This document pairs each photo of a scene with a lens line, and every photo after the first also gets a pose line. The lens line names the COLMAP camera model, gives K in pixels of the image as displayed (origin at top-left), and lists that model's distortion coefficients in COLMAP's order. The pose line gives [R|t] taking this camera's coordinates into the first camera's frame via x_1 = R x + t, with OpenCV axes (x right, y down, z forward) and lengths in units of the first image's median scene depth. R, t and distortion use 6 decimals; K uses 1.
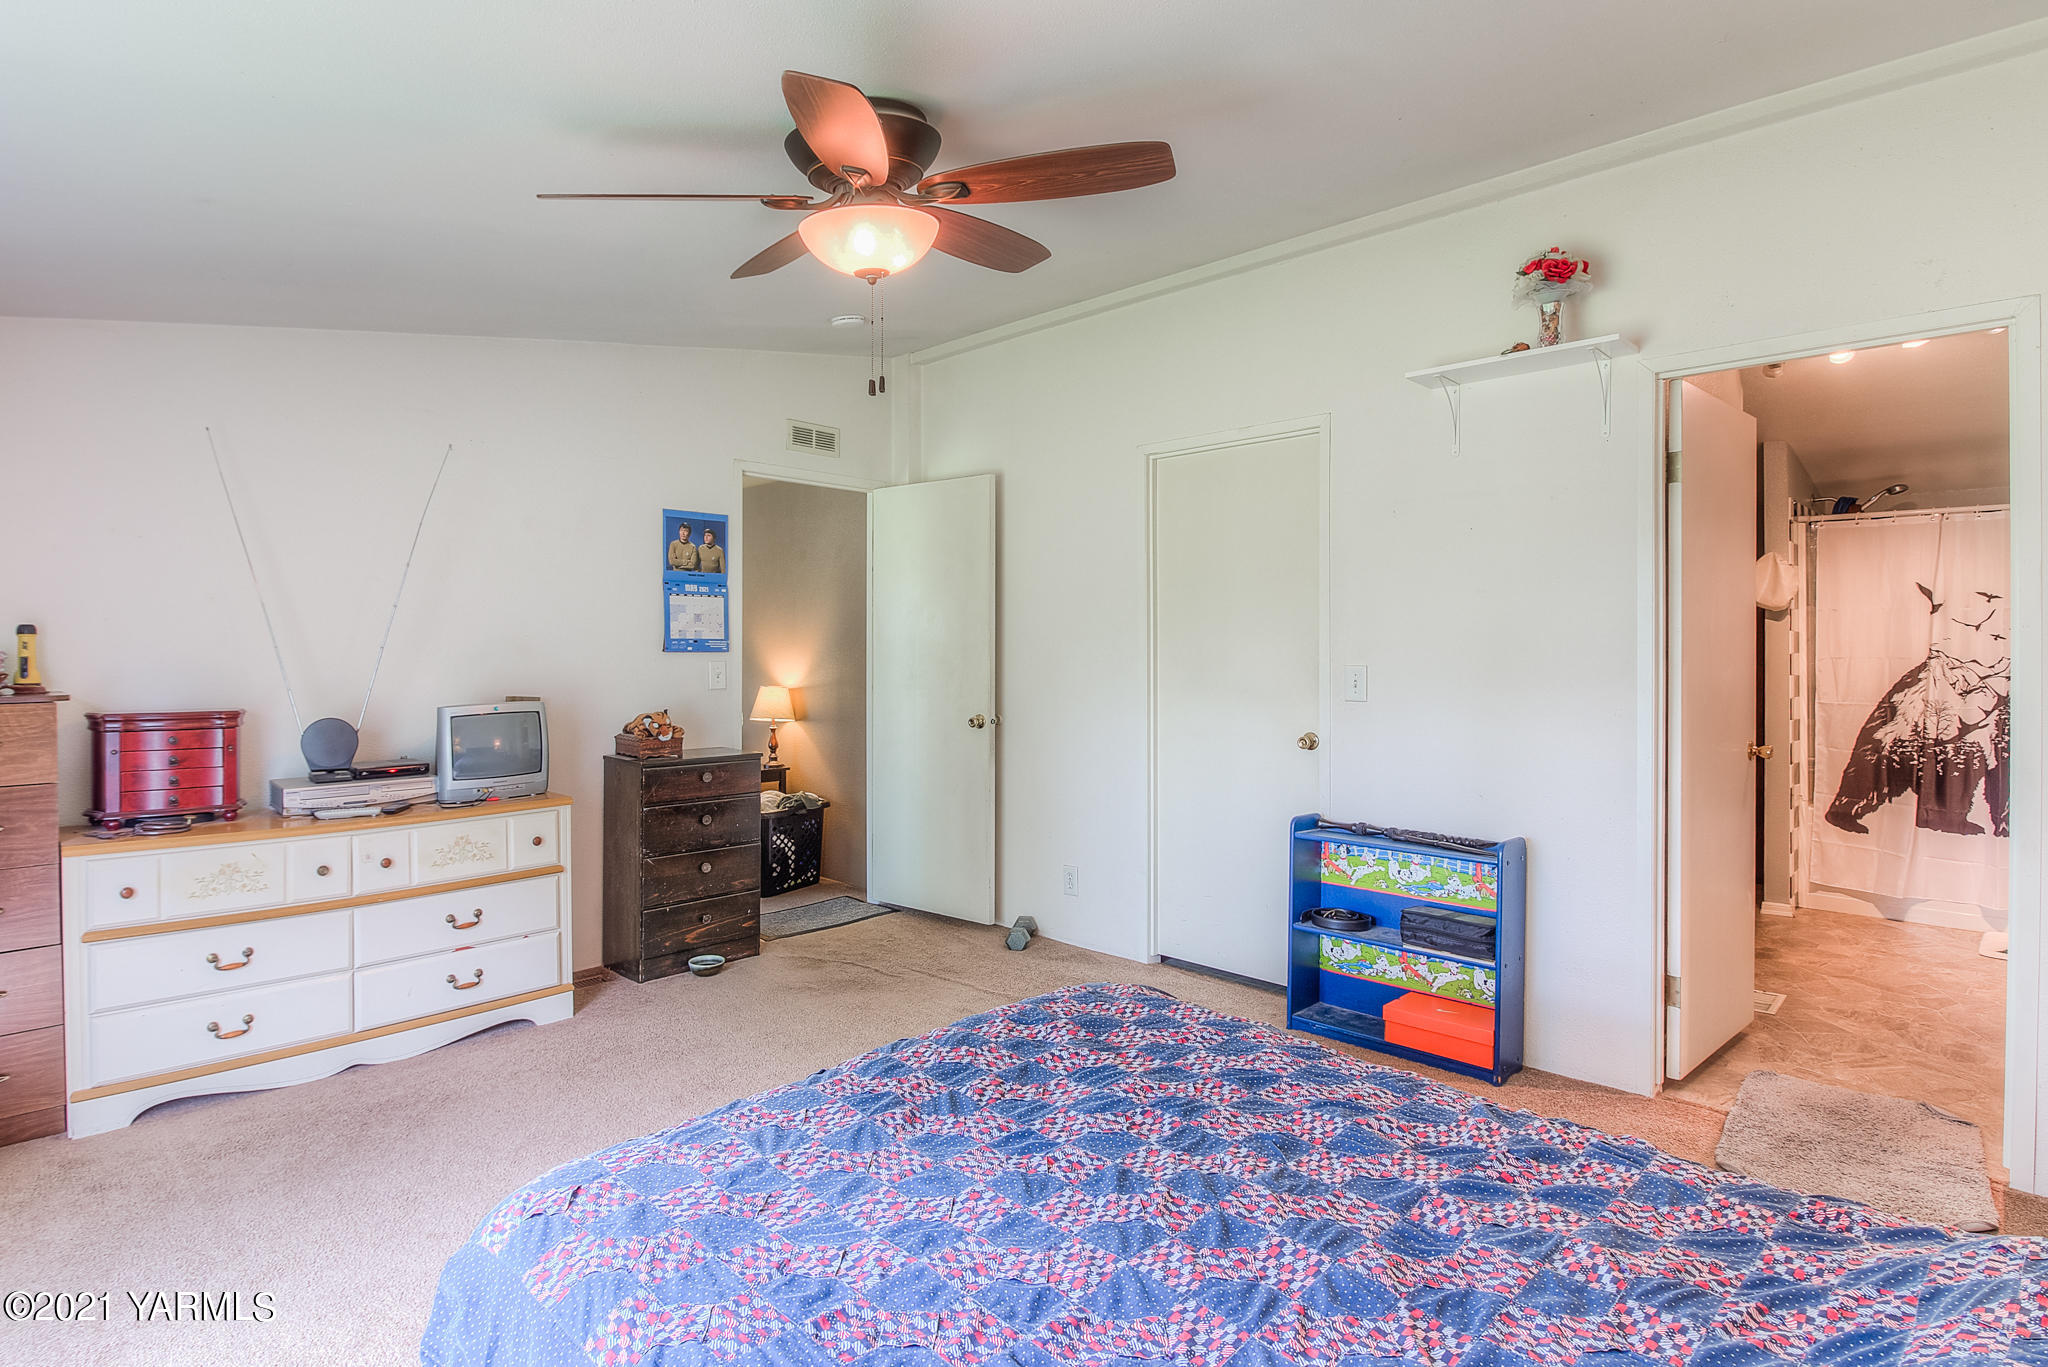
lens RADIAL K [[1074.5, 0, 1021.5], [0, 1074.5, 651.6], [0, 0, 1]] dist [-0.002217, -0.001274]
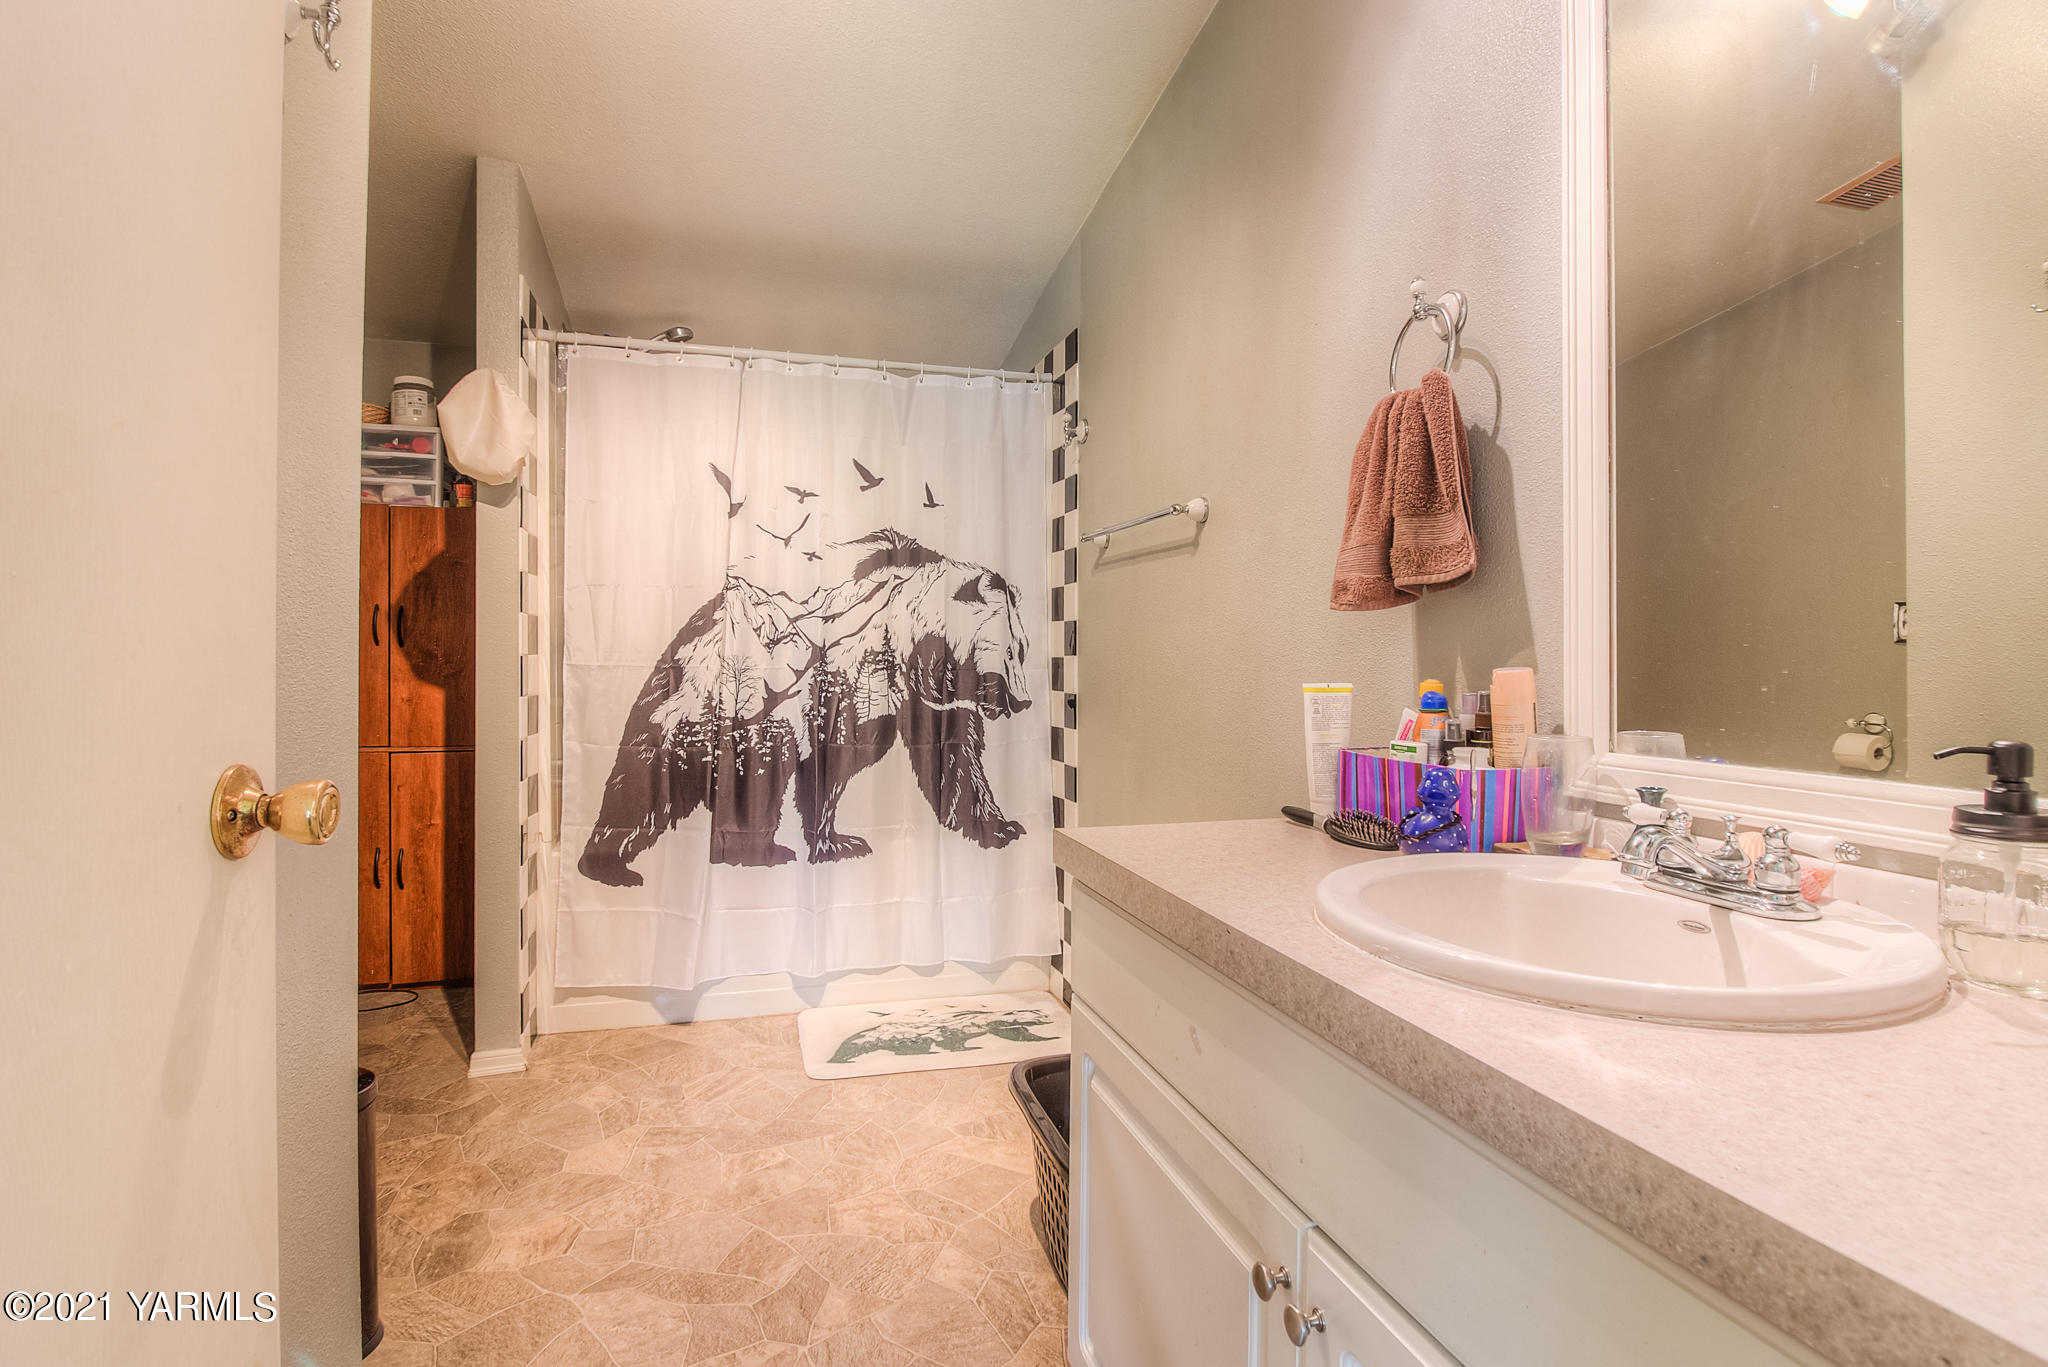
lens RADIAL K [[976.3, 0, 1021.7], [0, 976.3, 671.9], [0, 0, 1]] dist [-0.016316, -0.001850]
pose [[0.474073, -0.000448, 0.880486, 0.430783], [-0.002478, 0.999995, 0.001843, 0.052851], [-0.880482, -0.003055, 0.474069, 0.581292]]
